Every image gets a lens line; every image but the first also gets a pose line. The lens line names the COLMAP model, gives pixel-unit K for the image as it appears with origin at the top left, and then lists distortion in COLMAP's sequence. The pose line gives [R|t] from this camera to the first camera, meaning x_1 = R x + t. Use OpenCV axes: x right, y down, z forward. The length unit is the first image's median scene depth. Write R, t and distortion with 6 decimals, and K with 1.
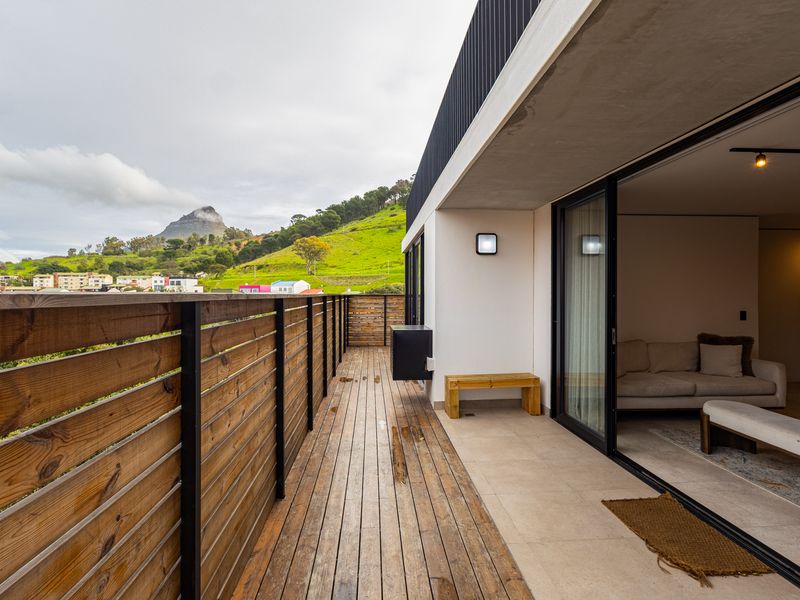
lens RADIAL K [[430.5, 0, 396.5], [0, 430.5, 290.8], [0, 0, 1]] dist [0.019273, 0.000154]
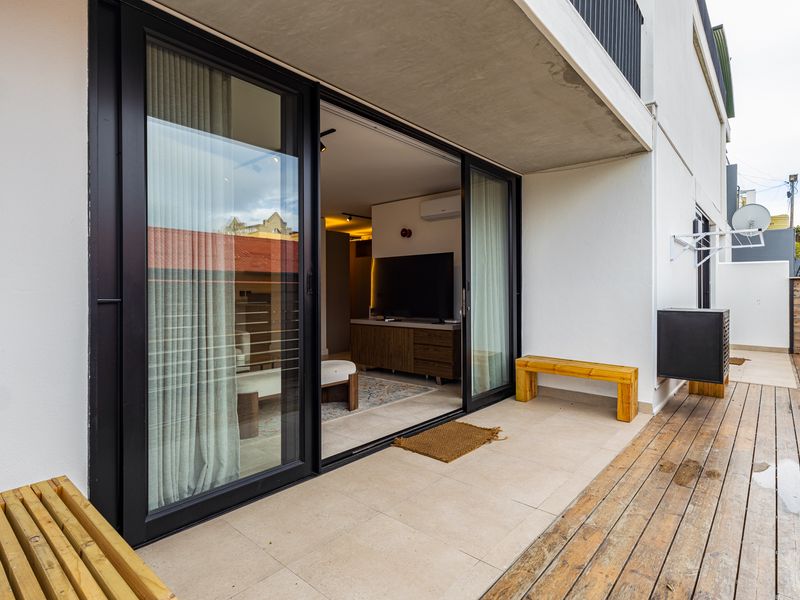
lens RADIAL K [[430.5, 0, 396.5], [0, 430.5, 290.8], [0, 0, 1]] dist [0.019273, 0.000154]
pose [[-0.715479, 0.002844, 0.698629, -0.132182], [-0.004843, 0.999947, -0.009030, 0.111652], [-0.698618, -0.009845, -0.715428, 1.848769]]
